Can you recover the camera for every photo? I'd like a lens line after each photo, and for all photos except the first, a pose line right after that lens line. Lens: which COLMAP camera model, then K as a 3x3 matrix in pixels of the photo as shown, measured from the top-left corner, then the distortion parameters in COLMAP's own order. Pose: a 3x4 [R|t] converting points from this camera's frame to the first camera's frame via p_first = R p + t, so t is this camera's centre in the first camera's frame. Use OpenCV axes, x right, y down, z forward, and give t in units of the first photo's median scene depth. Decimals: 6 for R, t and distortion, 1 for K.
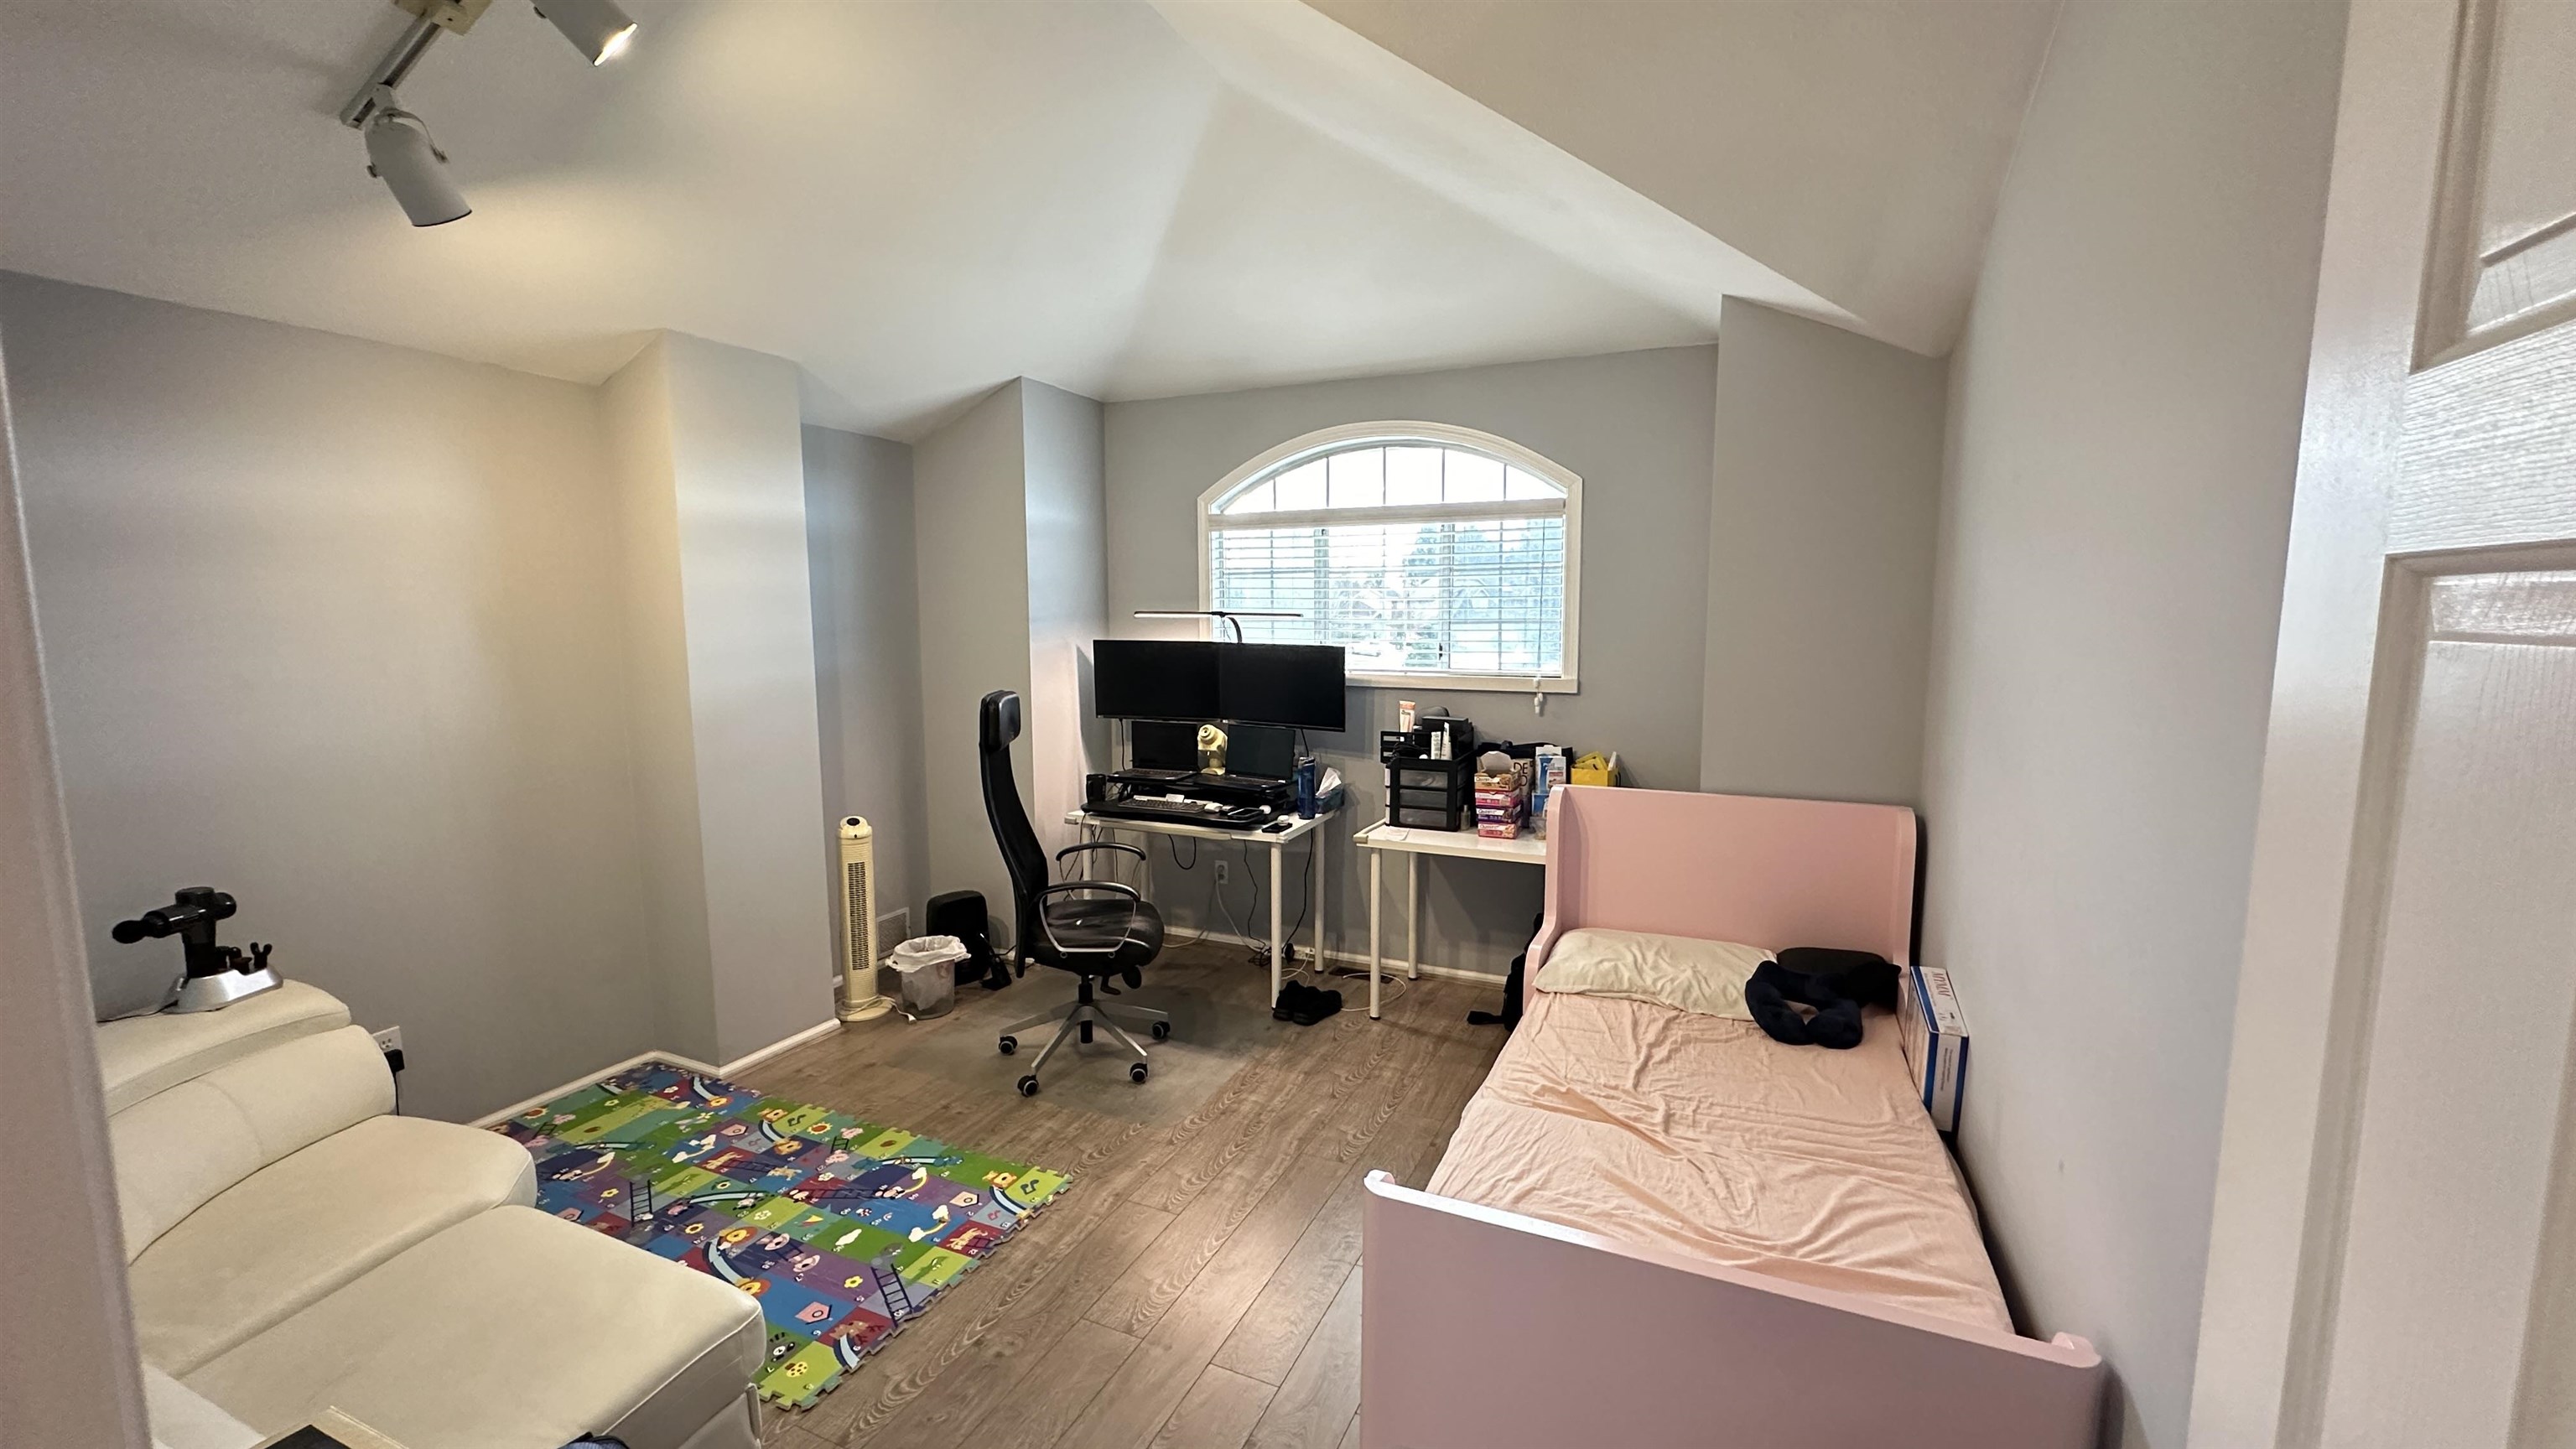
lens RADIAL K [[1021.3, 0, 1292.0], [0, 1021.3, 724.6], [0, 0, 1]] dist [-0.001375, 0.000251]
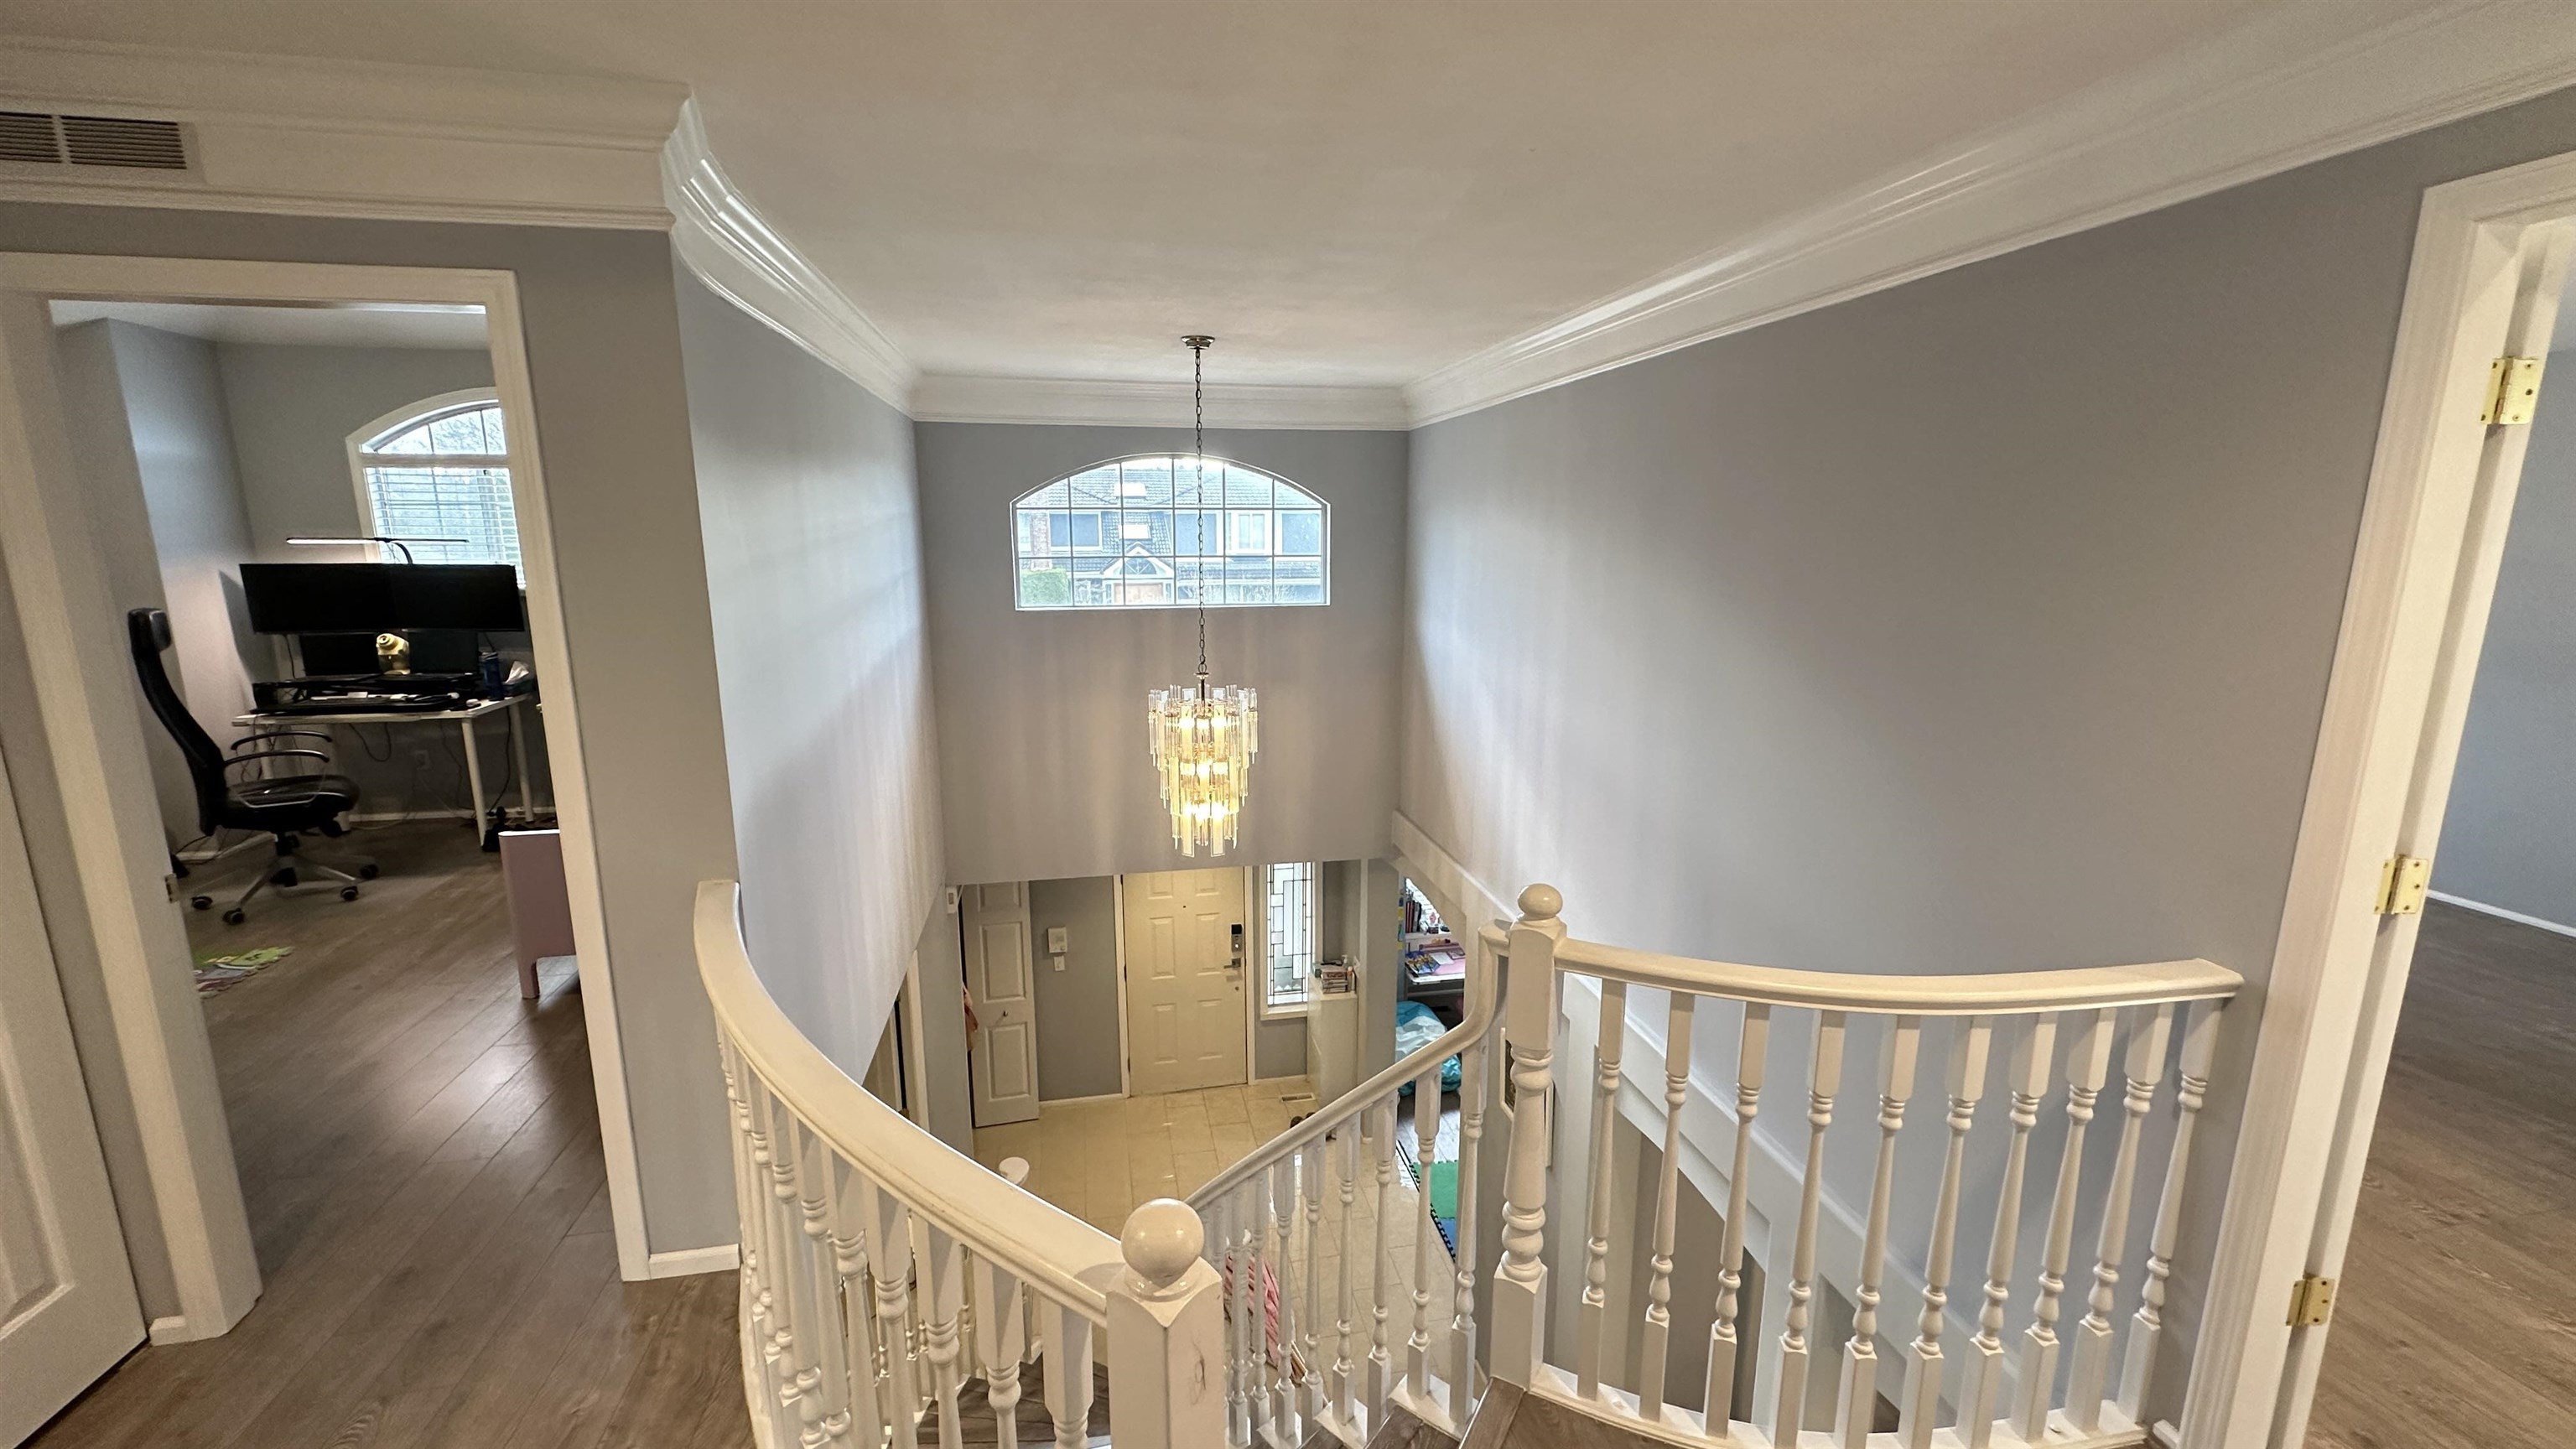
lens RADIAL K [[1021.3, 0, 1286.2], [0, 1021.3, 723.3], [0, 0, 1]] dist [-0.001375, 0.000251]
pose [[0.813274, -0.109883, 0.571411, 0.081756], [0.065918, 0.993084, 0.097151, 0.058632], [-0.578135, -0.041344, 0.814893, -0.593517]]
